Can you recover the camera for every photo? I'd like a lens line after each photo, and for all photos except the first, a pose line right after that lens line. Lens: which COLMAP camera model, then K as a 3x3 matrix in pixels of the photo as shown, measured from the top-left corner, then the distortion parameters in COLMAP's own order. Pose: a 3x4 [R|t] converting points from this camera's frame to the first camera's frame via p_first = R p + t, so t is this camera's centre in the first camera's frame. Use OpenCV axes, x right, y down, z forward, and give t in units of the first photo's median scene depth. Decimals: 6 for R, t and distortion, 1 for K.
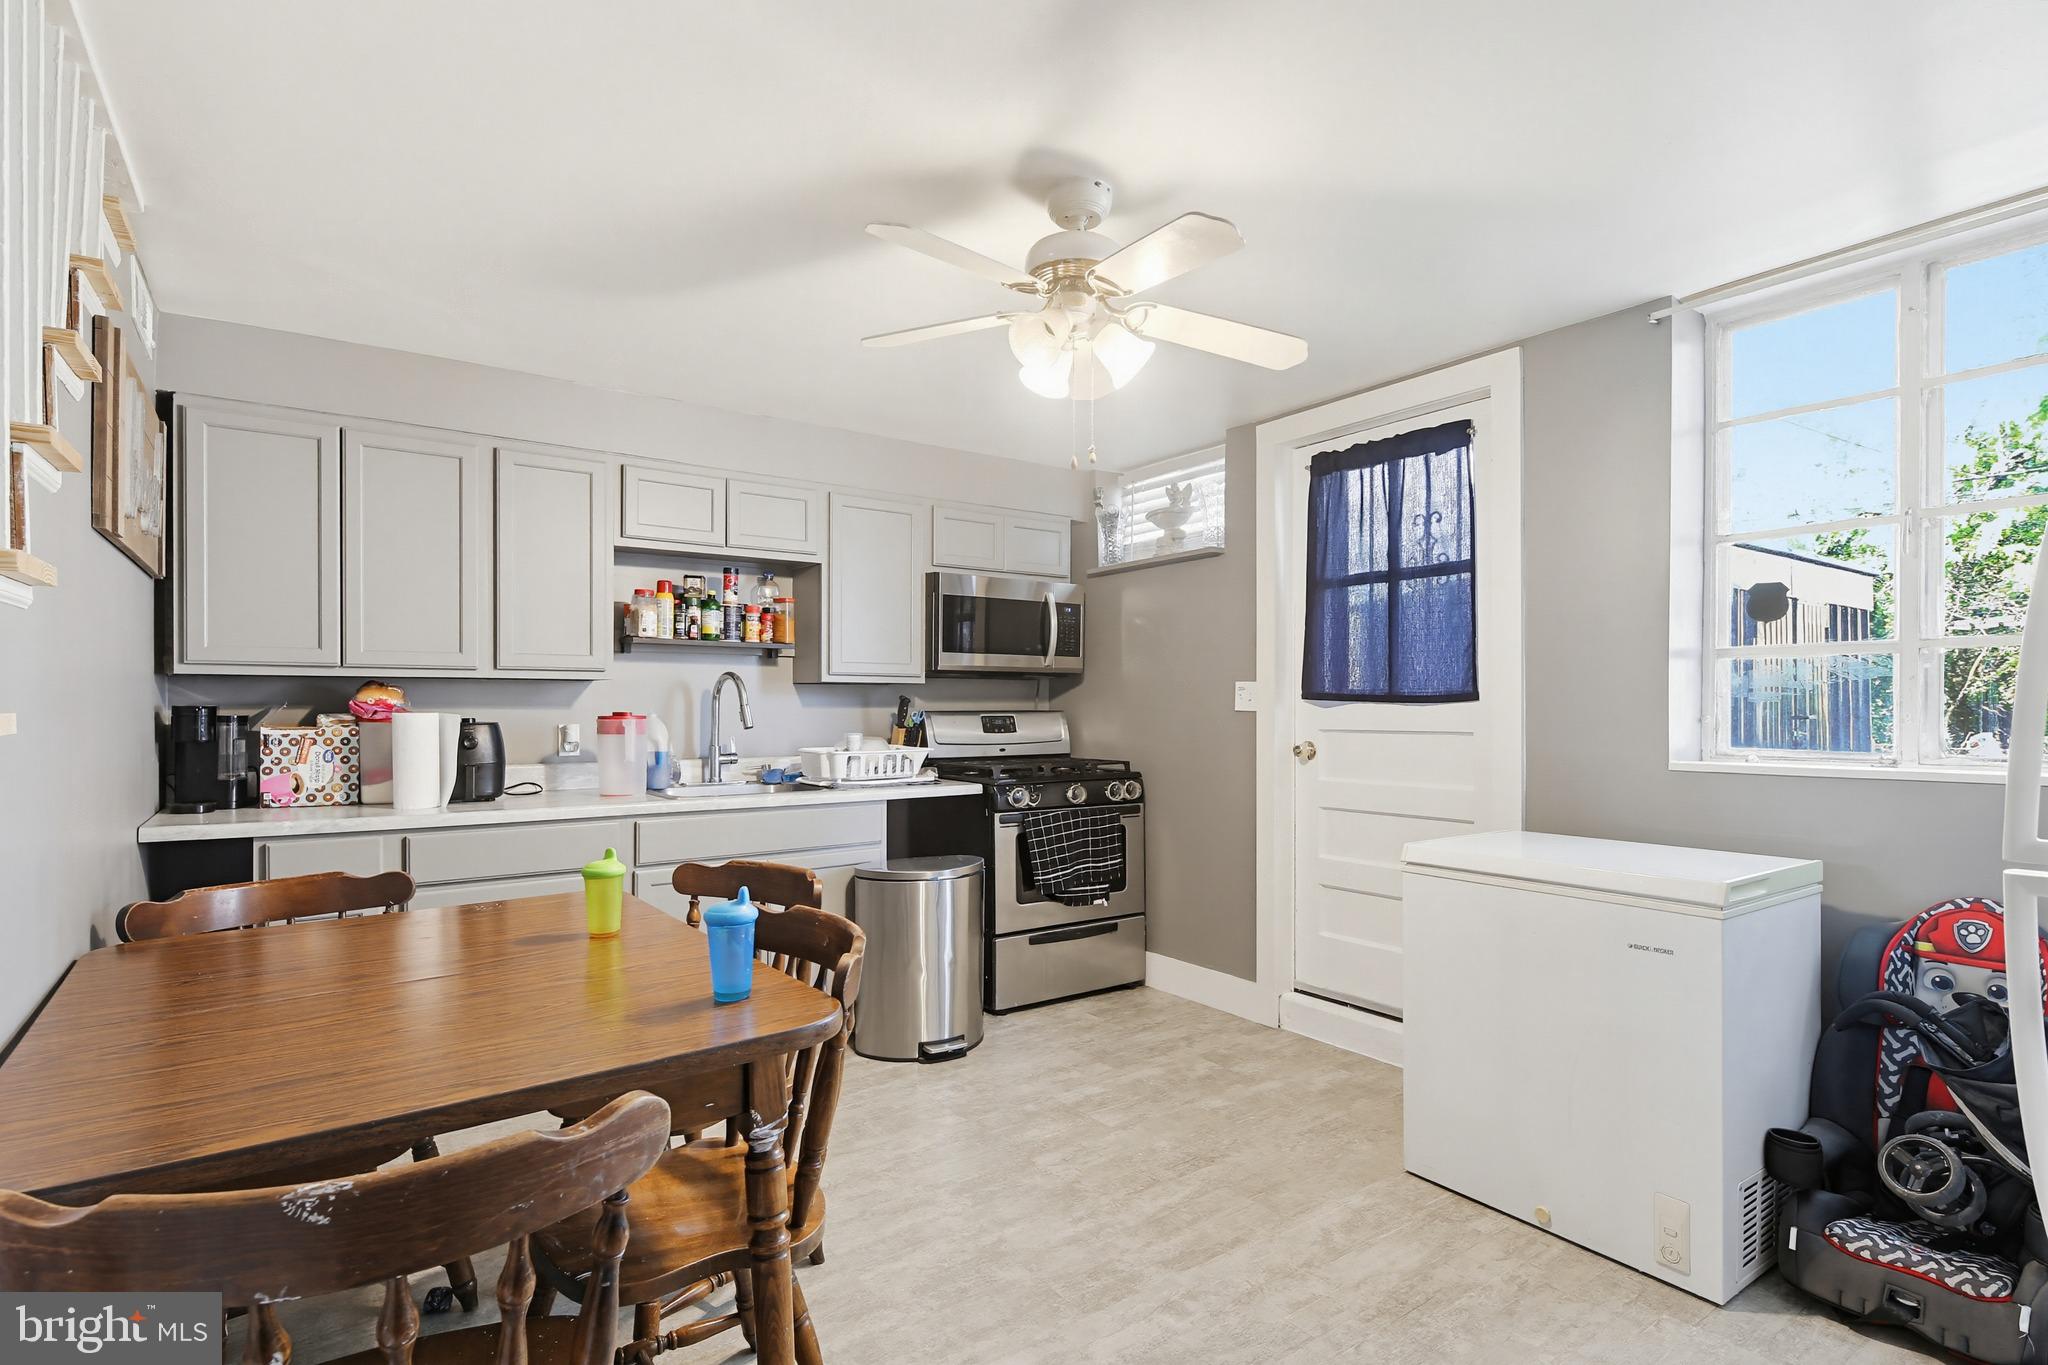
lens RADIAL K [[987.1, 0, 1020.1], [0, 987.1, 695.6], [0, 0, 1]] dist [-0.011363, -0.001060]
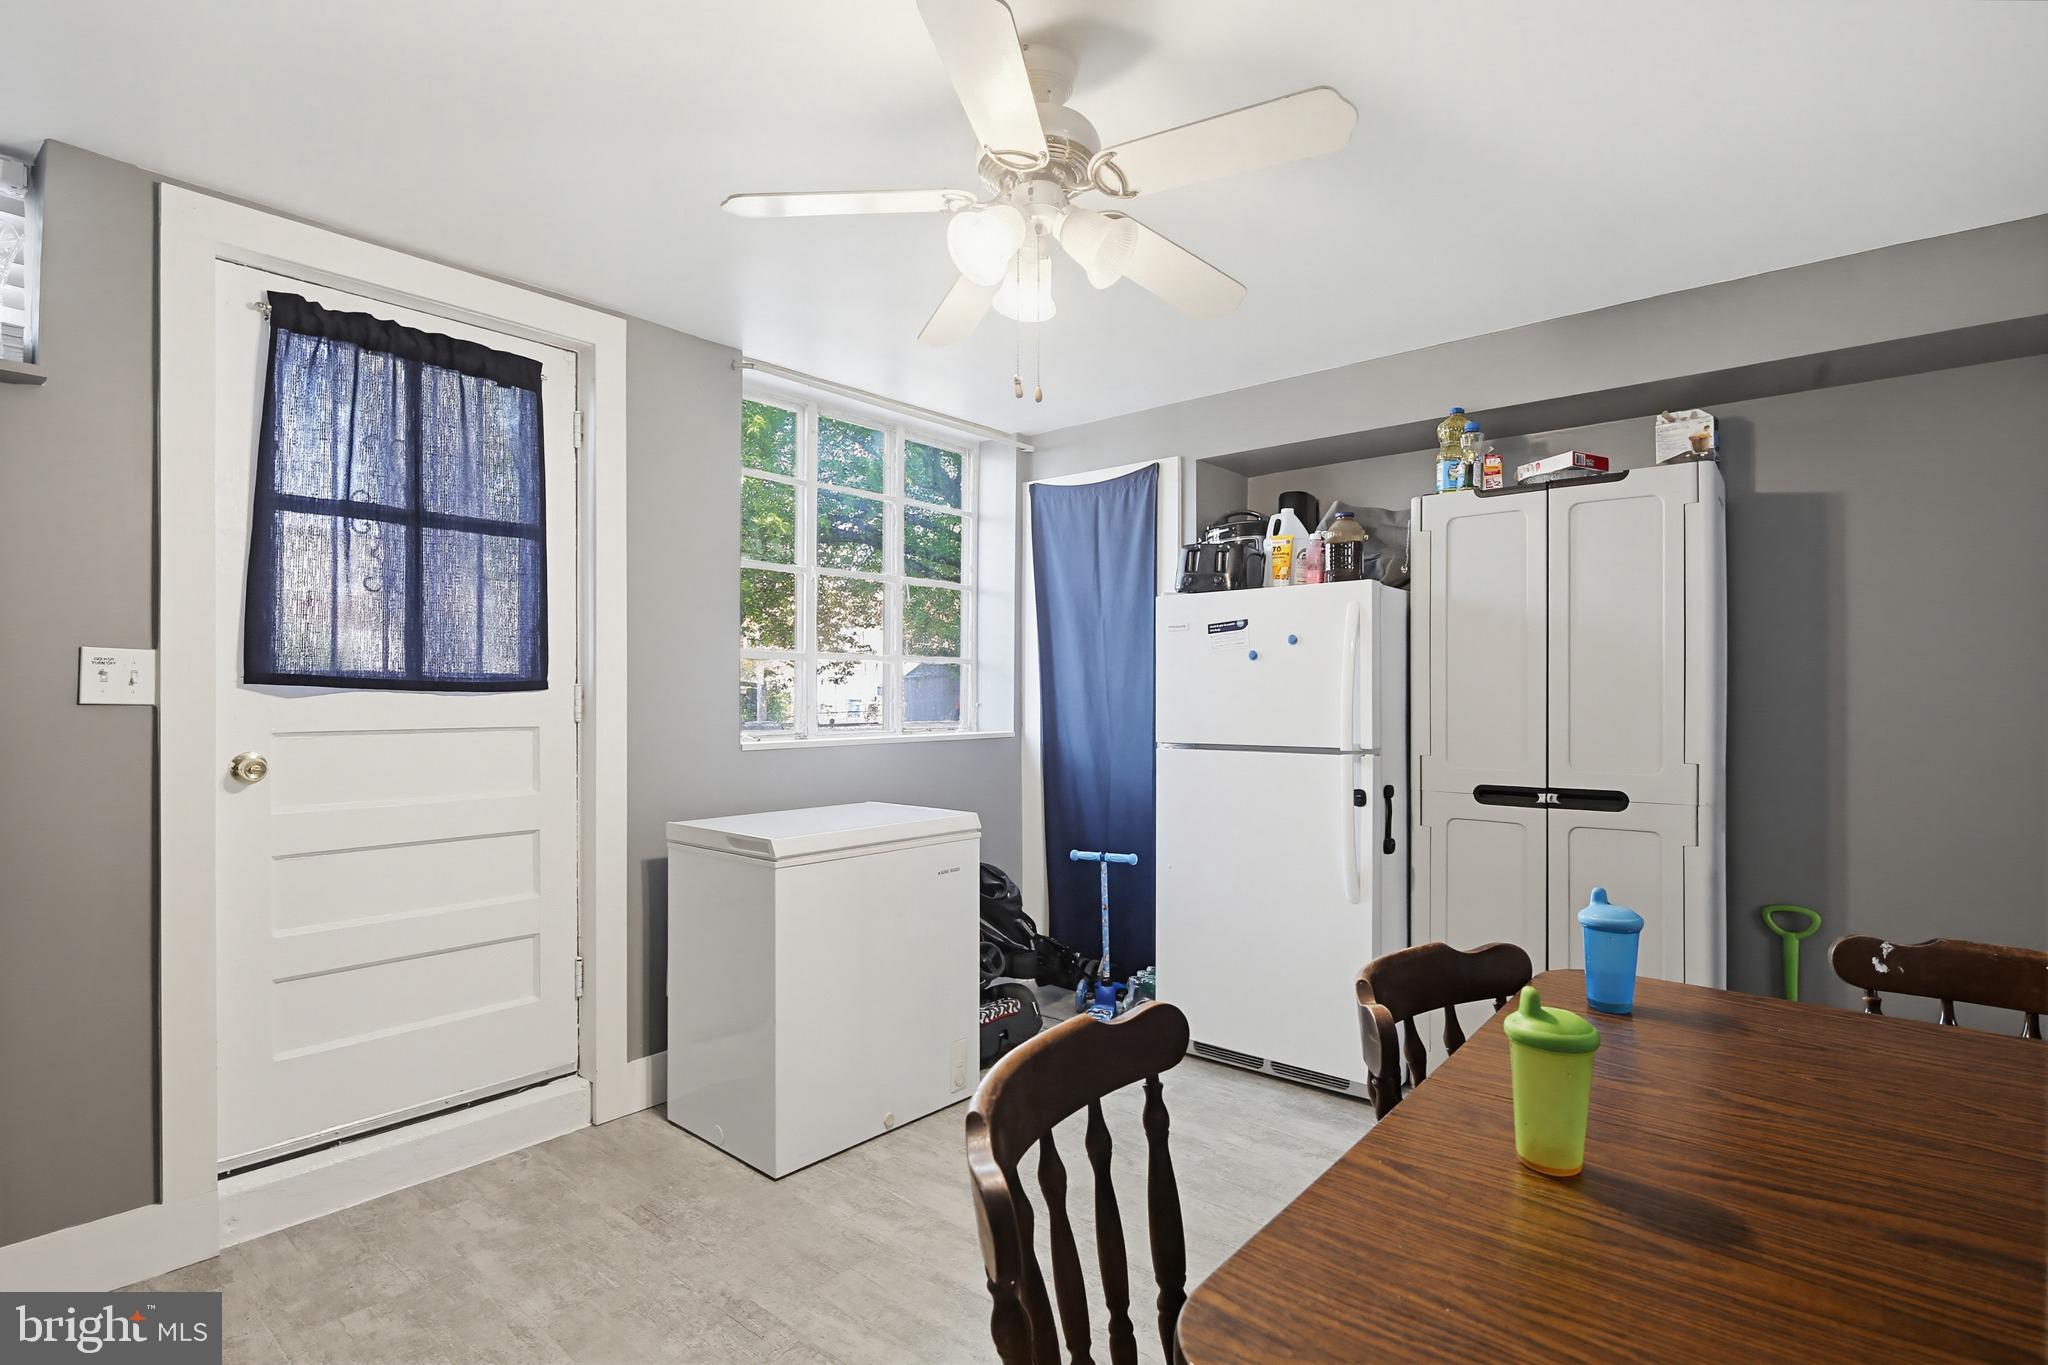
lens RADIAL K [[987.1, 0, 1020.1], [0, 987.1, 695.6], [0, 0, 1]] dist [-0.011363, -0.001060]
pose [[-0.248114, 0.006470, 0.968709, -0.450862], [-0.010554, 0.999900, -0.009382, 0.012418], [-0.968673, -0.012552, -0.248021, 0.758499]]
